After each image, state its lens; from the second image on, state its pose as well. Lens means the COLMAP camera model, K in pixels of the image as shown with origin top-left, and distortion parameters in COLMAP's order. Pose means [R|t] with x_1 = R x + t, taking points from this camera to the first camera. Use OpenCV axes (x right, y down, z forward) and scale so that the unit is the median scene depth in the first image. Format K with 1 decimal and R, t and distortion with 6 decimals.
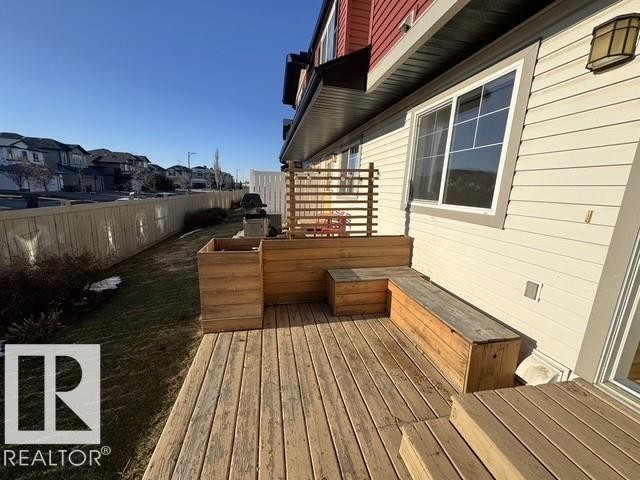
lens RADIAL K [[255.5, 0, 319.6], [0, 255.5, 237.0], [0, 0, 1]] dist [-0.000814, 0.000977]
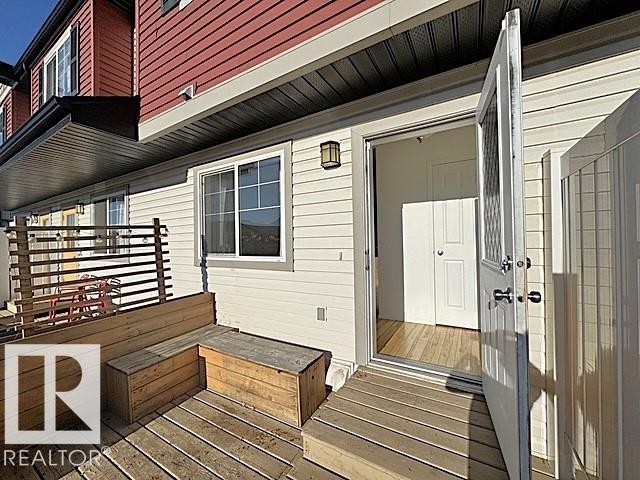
lens RADIAL K [[255.5, 0, 319.0], [0, 255.5, 237.4], [0, 0, 1]] dist [-0.000814, 0.000977]
pose [[0.671323, -0.048422, 0.739581, -0.094862], [0.190955, 0.975476, -0.109465, -0.024843], [-0.716143, 0.214714, 0.664106, 0.022899]]
